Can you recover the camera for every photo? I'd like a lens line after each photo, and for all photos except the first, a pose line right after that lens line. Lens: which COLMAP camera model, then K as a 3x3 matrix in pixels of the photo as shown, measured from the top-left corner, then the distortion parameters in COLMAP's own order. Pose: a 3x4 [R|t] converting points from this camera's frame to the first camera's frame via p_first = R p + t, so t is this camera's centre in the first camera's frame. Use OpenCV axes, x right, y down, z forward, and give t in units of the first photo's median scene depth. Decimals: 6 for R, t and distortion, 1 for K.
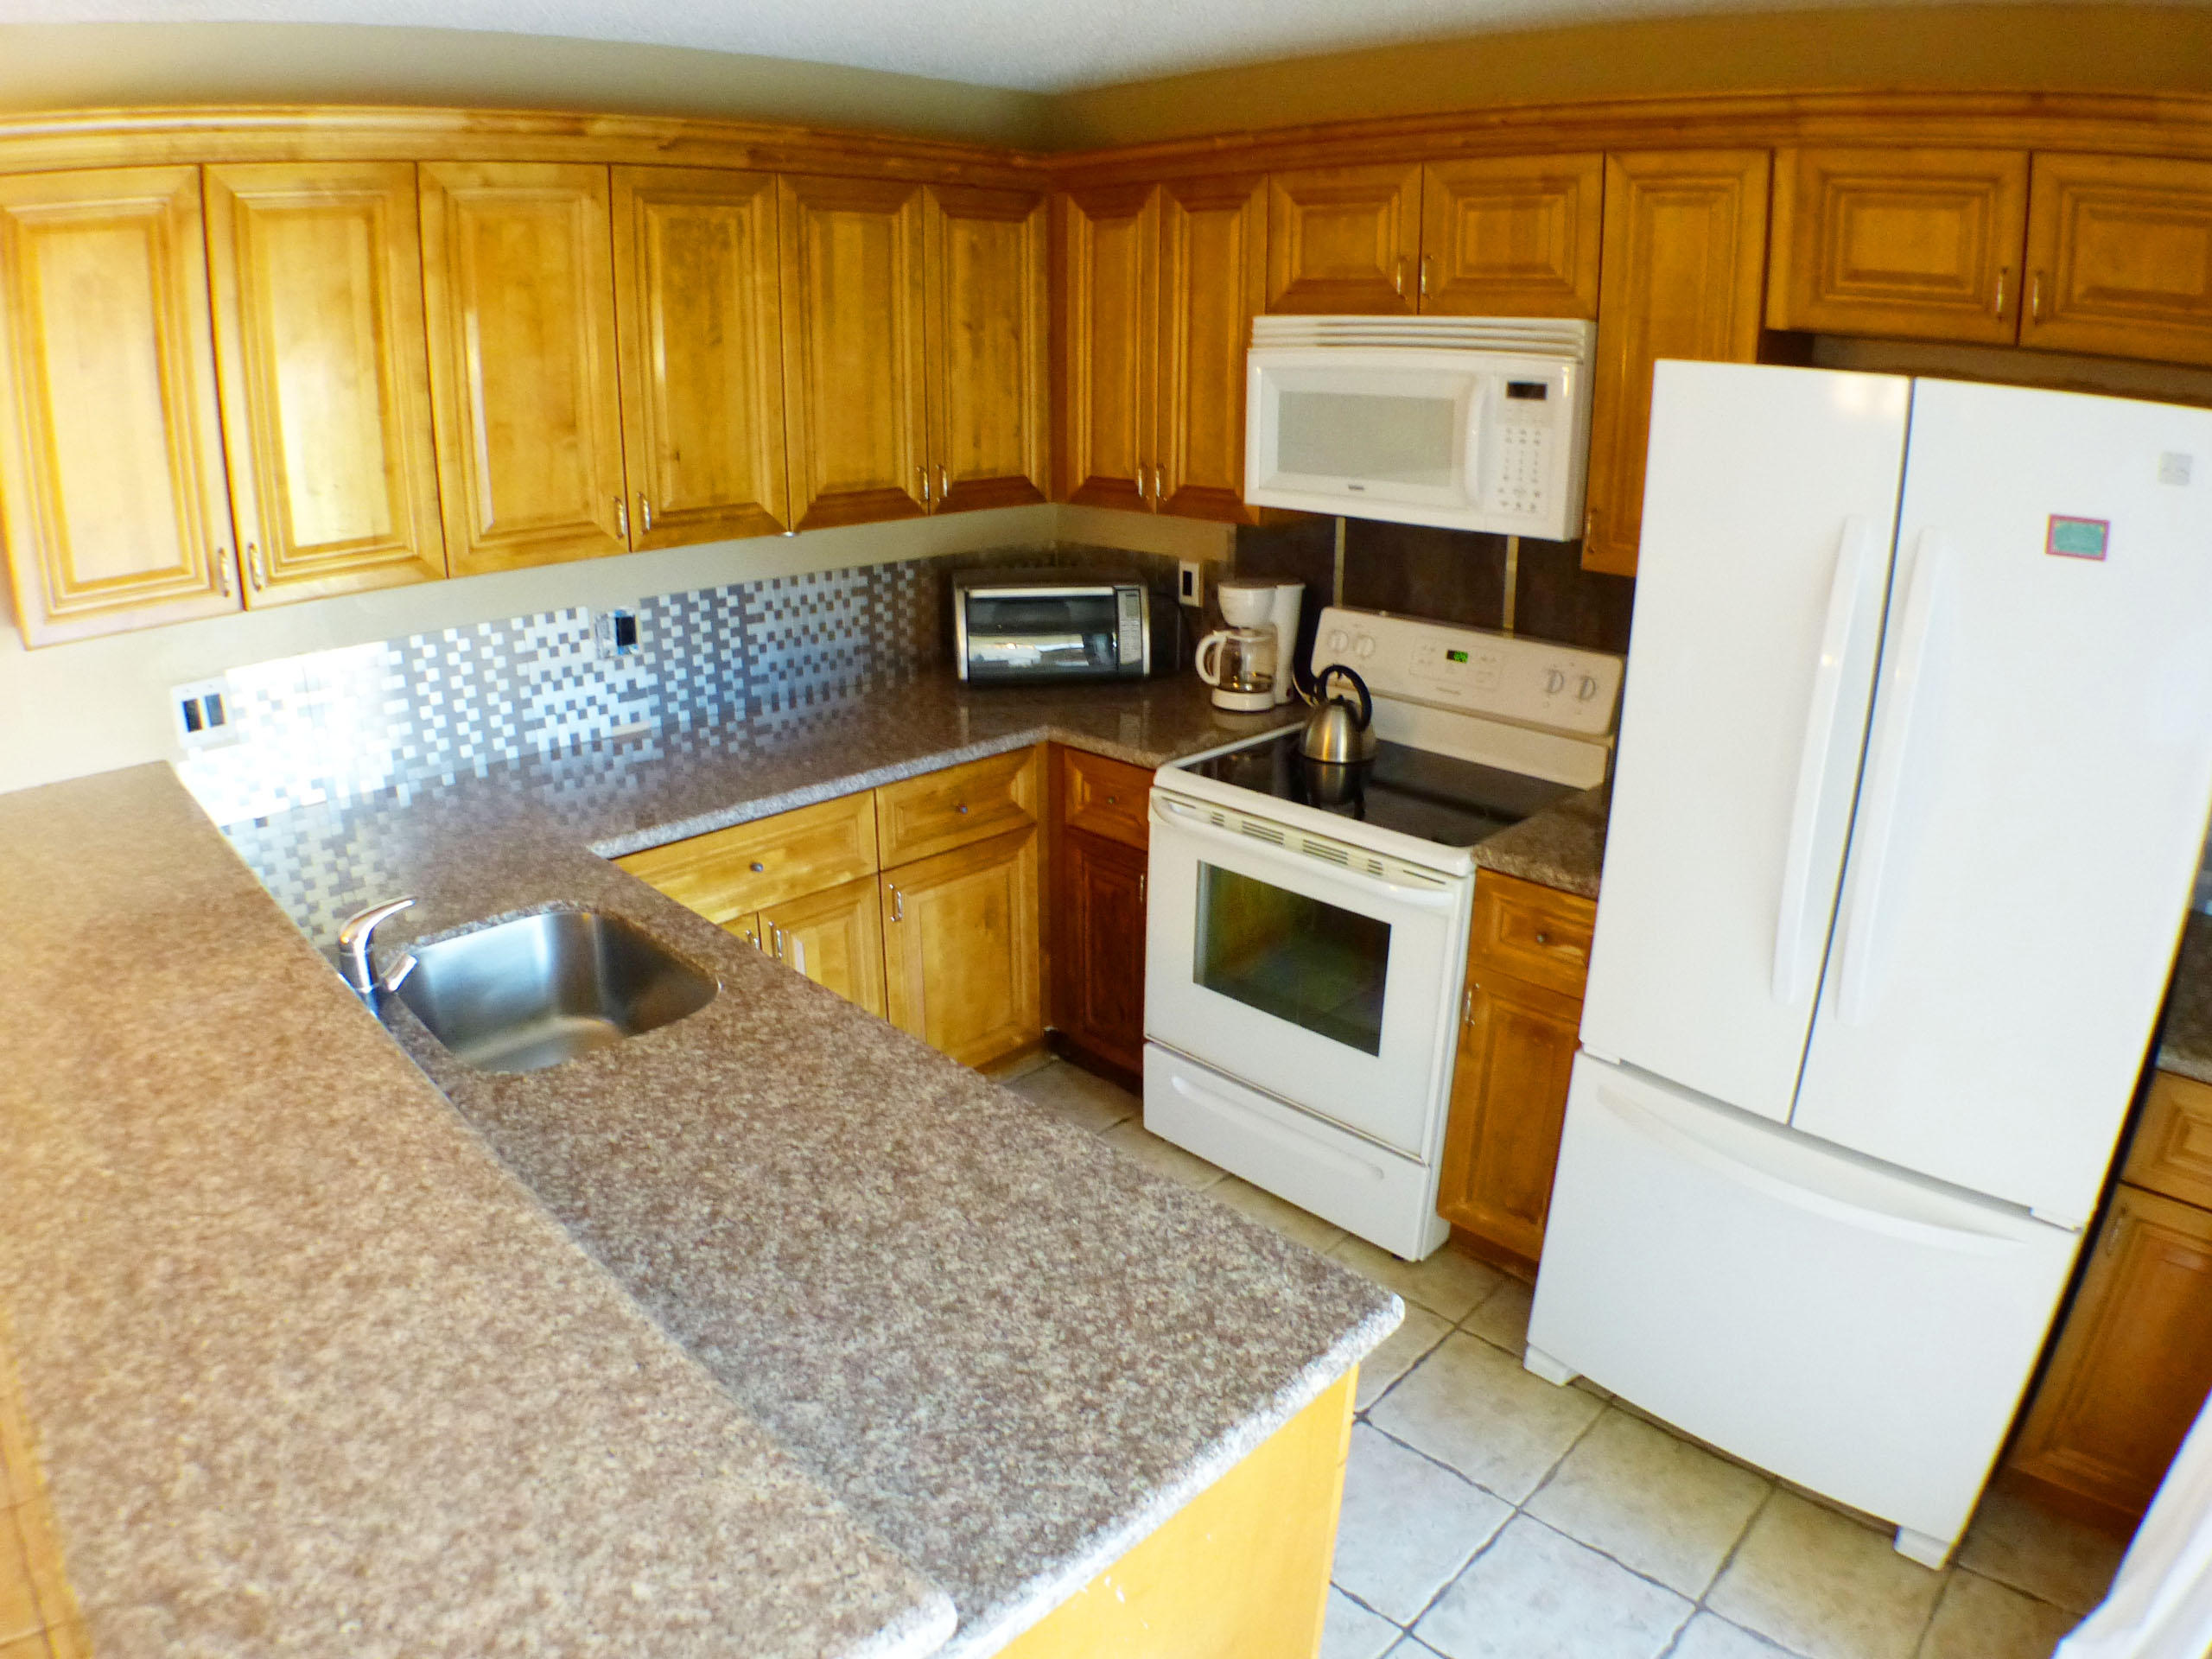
lens RADIAL K [[1371.1, 0, 1096.6], [0, 1371.1, 809.9], [0, 0, 1]] dist [-0.211512, 0.043298]
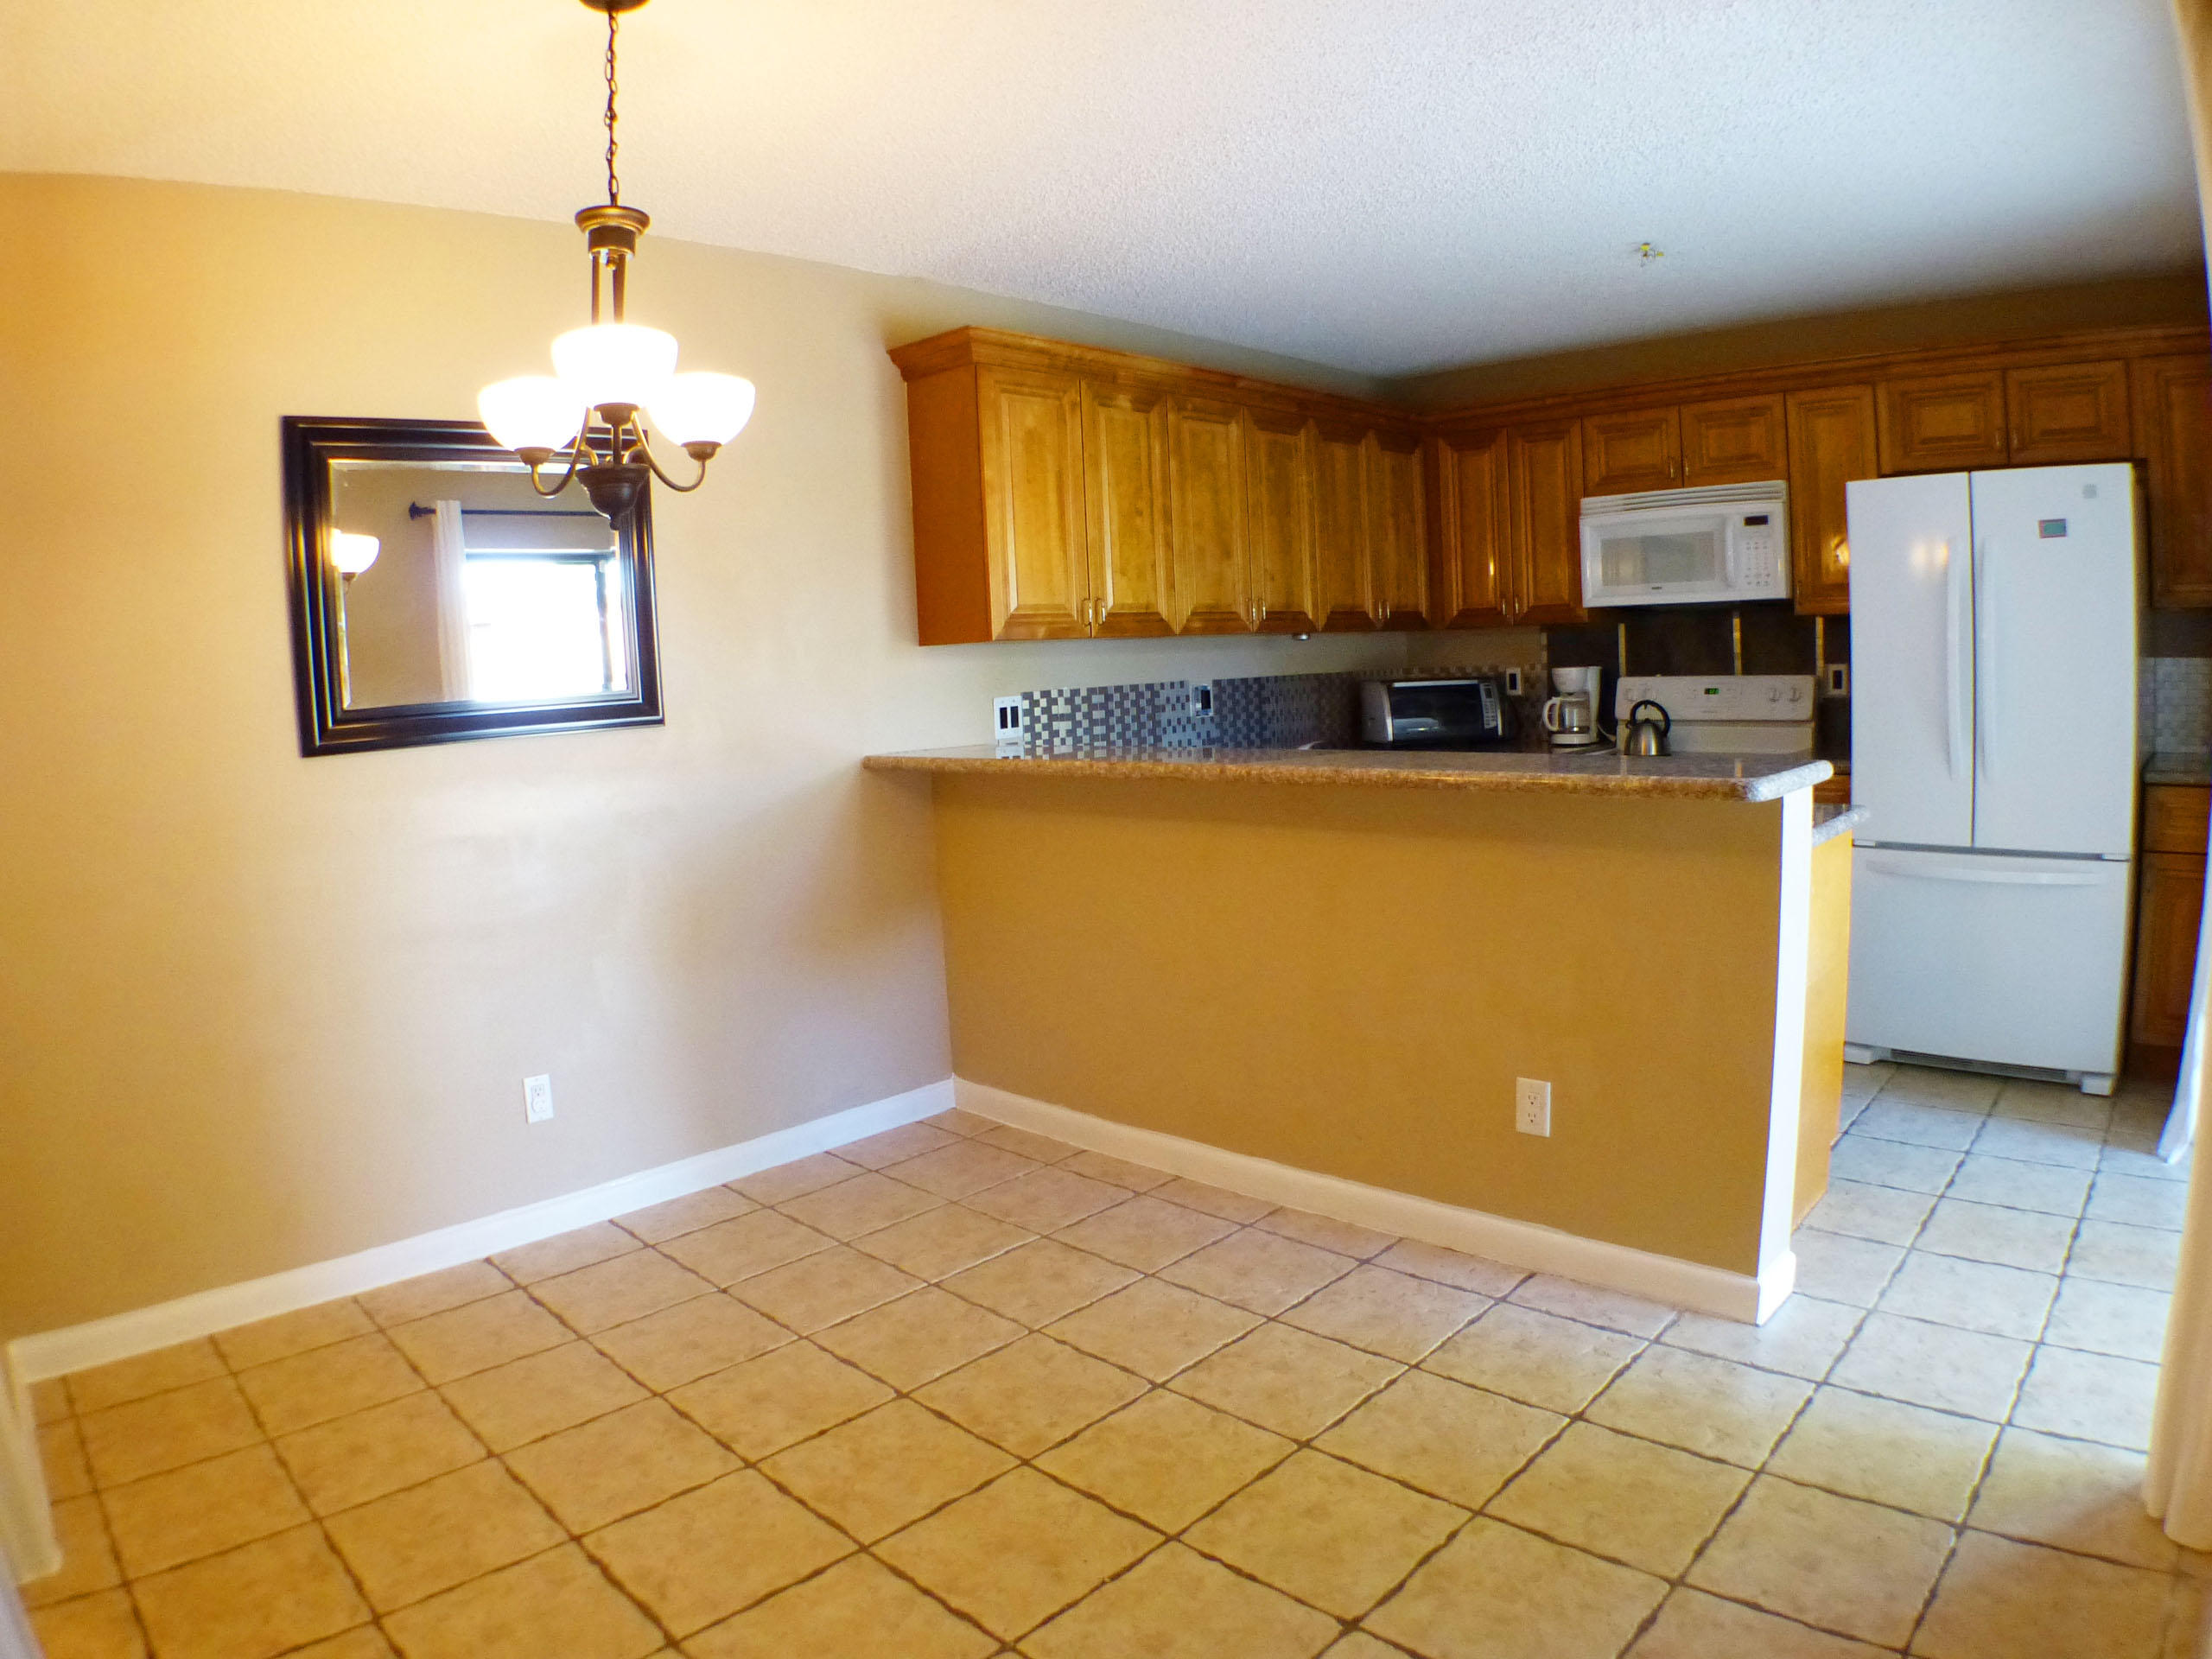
lens RADIAL K [[1369.1, 0, 1100.3], [0, 1369.1, 822.3], [0, 0, 1]] dist [-0.214453, 0.045840]
pose [[0.998605, -0.051889, 0.009787, -0.592928], [0.052785, 0.976070, -0.210955, 0.399066], [0.001393, 0.211177, 0.977447, -0.632249]]
